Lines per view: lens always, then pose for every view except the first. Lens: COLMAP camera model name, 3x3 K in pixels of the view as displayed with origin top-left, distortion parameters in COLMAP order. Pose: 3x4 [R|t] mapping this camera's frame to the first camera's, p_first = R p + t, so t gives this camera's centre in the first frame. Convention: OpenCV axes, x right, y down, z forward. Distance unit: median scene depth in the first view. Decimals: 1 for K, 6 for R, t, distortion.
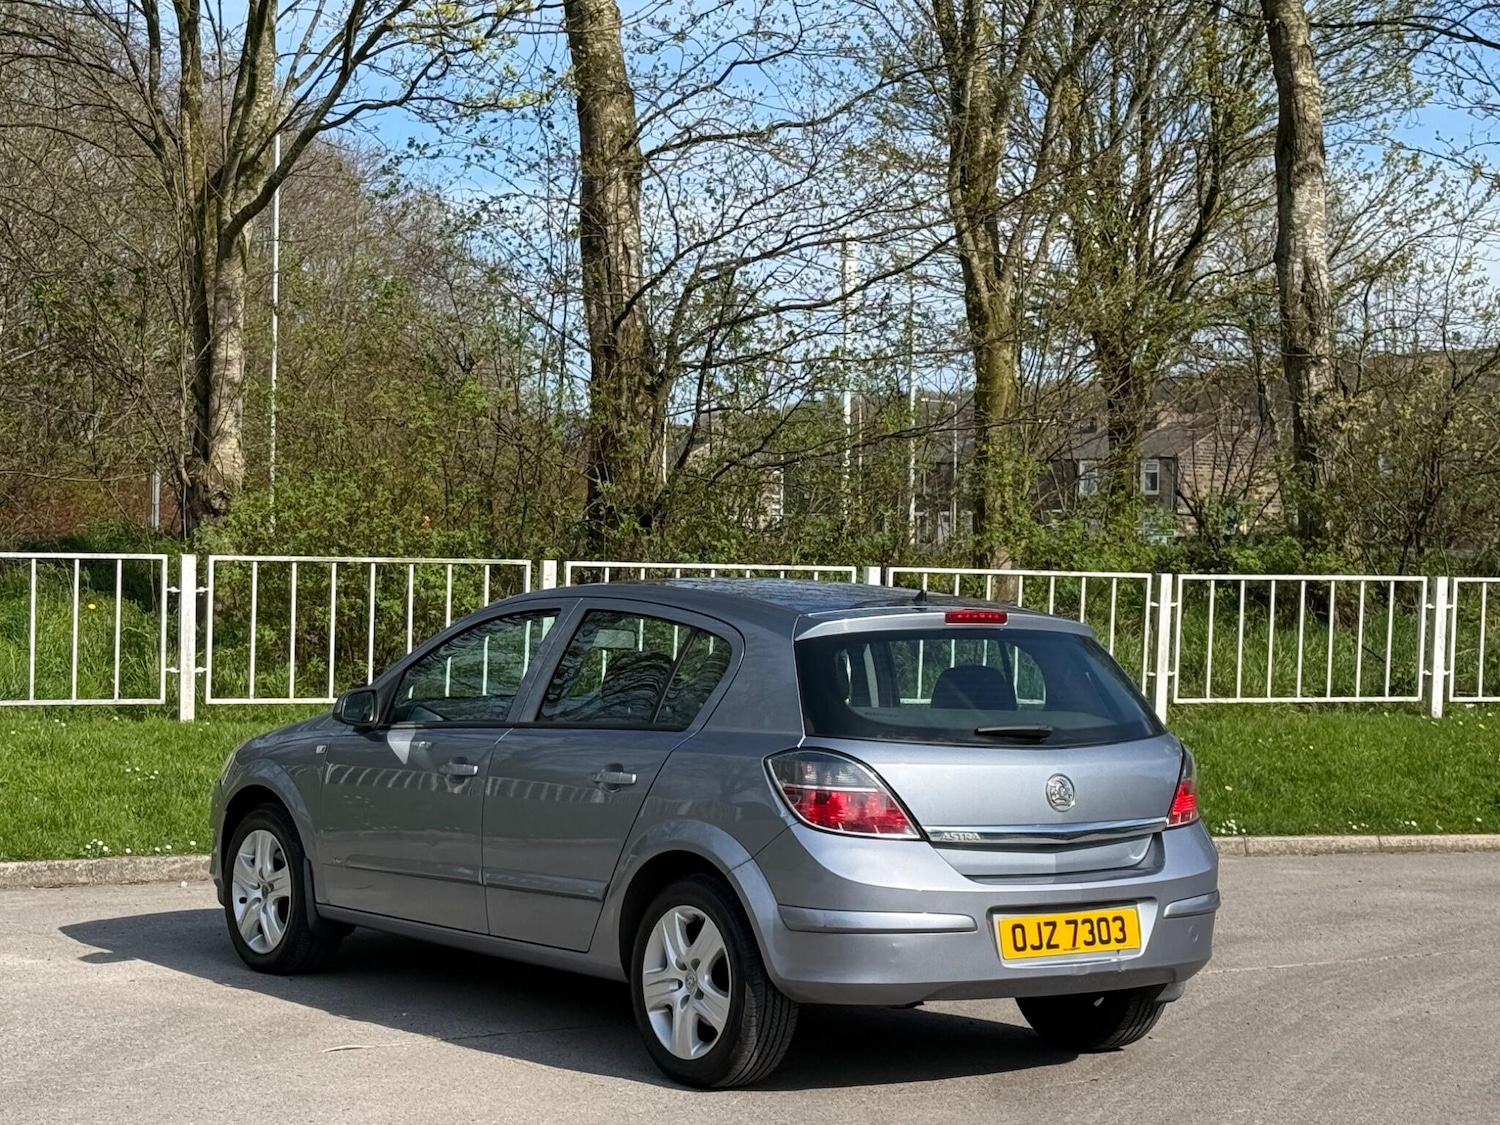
lens RADIAL K [[3011.9, 0, 686.4], [0, 3011.9, 562.7], [0, 0, 1]] dist [0.063838, 0.180033]
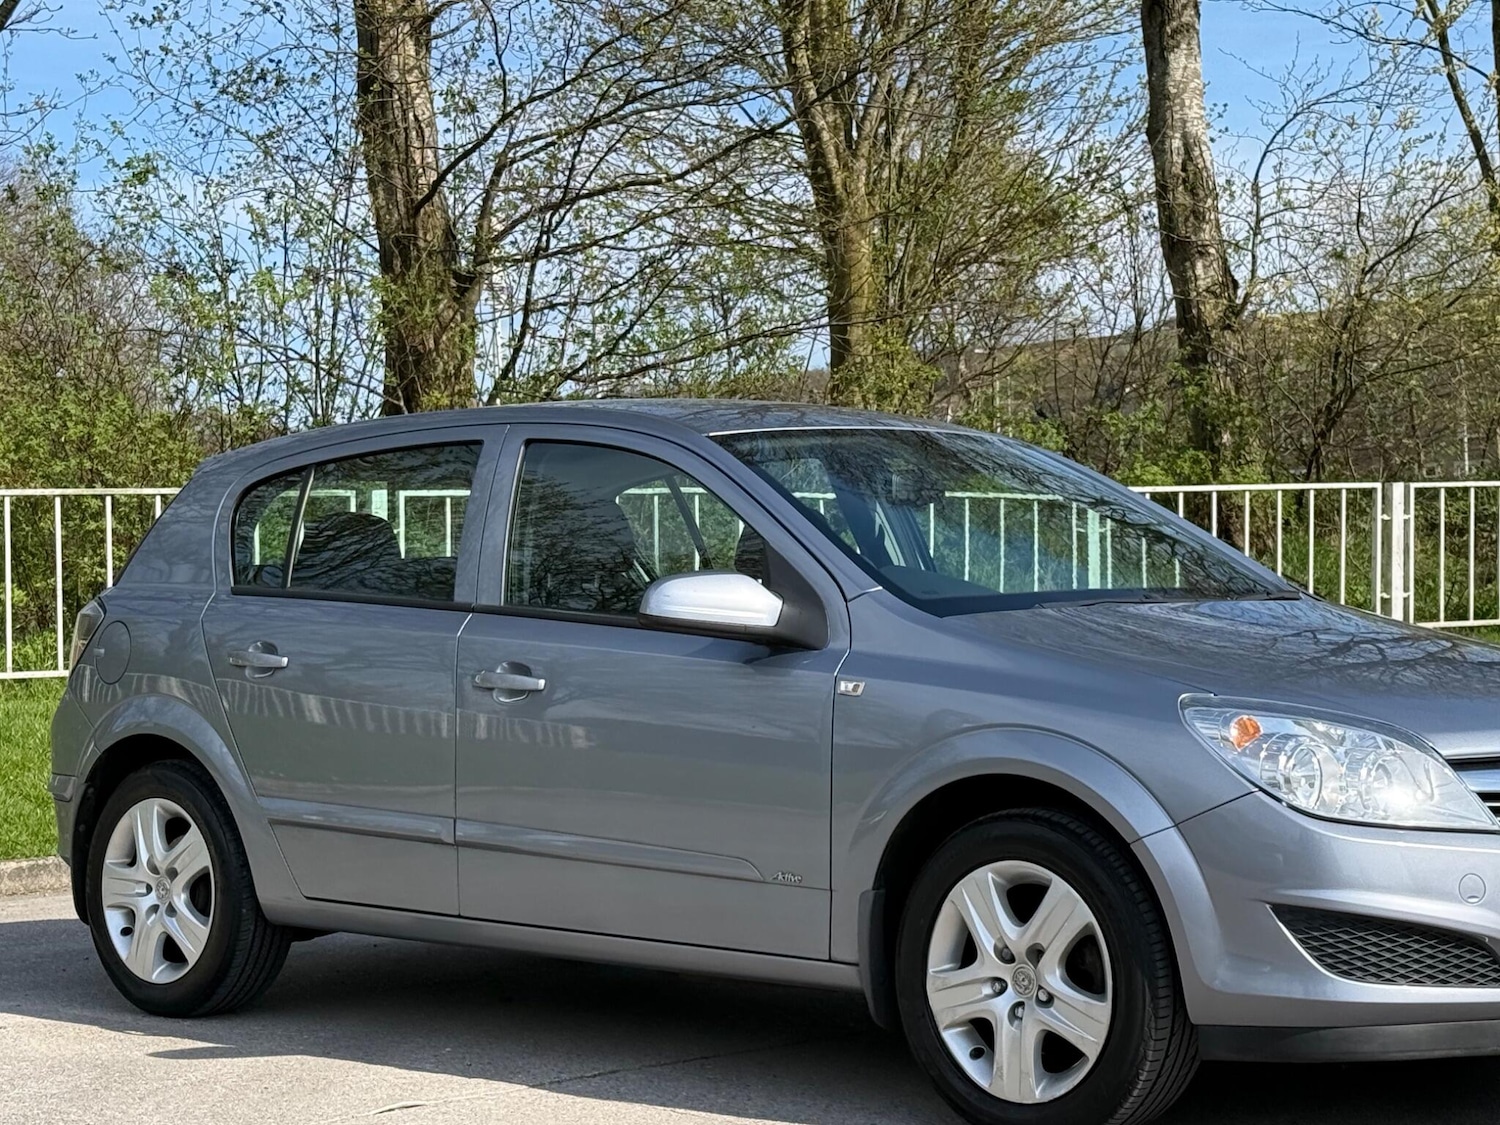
lens RADIAL K [[3237.1, 0, 751.7], [0, 3237.1, 600.2], [0, 0, 1]] dist [0.081408, -0.392407]
pose [[0.992473, -0.042735, 0.114766, -0.097005], [0.041109, 0.999018, 0.016501, 0.039605], [-0.115358, -0.011659, 0.993255, 0.287915]]
